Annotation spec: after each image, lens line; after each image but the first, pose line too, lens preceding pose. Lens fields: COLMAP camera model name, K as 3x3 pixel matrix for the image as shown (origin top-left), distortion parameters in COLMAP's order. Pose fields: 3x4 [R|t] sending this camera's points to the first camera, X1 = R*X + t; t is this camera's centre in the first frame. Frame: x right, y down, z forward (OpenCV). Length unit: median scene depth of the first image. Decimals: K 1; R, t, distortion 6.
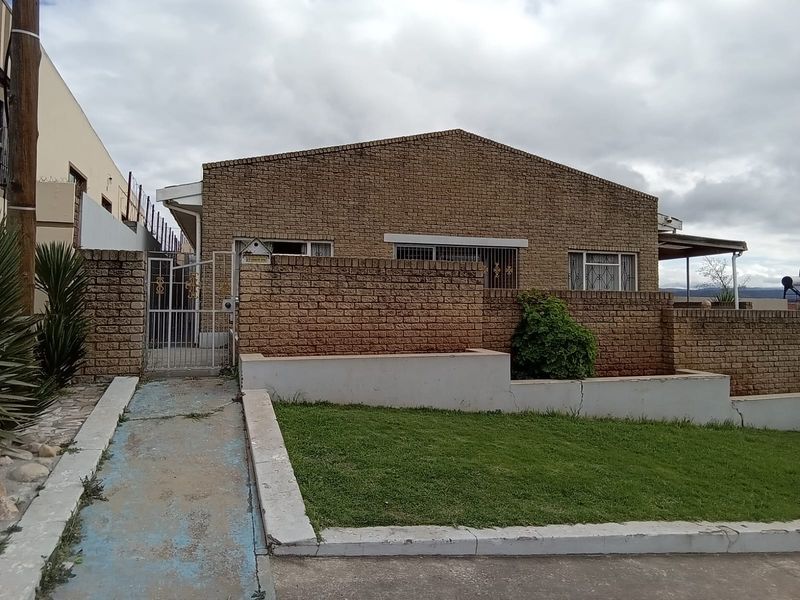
lens RADIAL K [[549.3, 0, 394.7], [0, 549.3, 285.2], [0, 0, 1]] dist [0.075041, -0.102244]
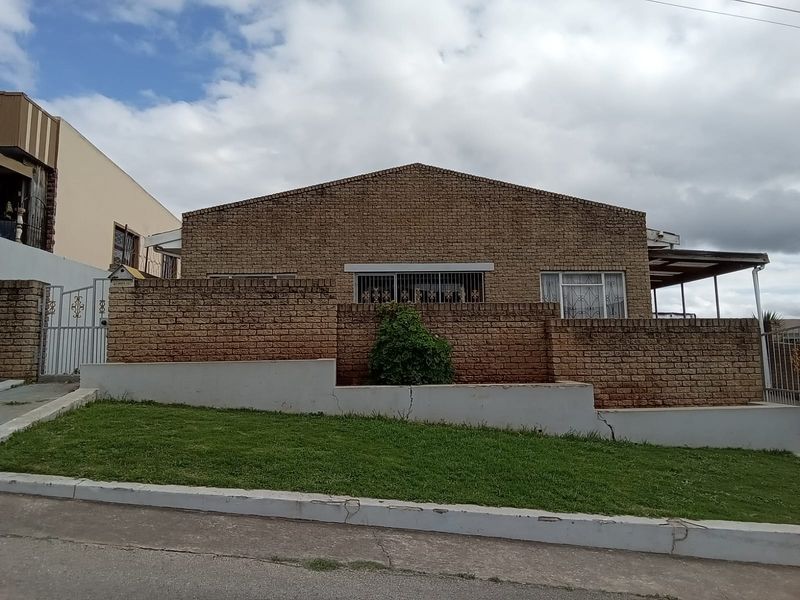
lens RADIAL K [[549.3, 0, 394.7], [0, 549.3, 285.2], [0, 0, 1]] dist [0.075041, -0.102244]
pose [[0.969542, -0.048468, -0.240082, 0.460578], [0.028110, 0.995767, -0.087508, 0.060256], [0.243307, 0.078094, 0.966800, -0.015192]]
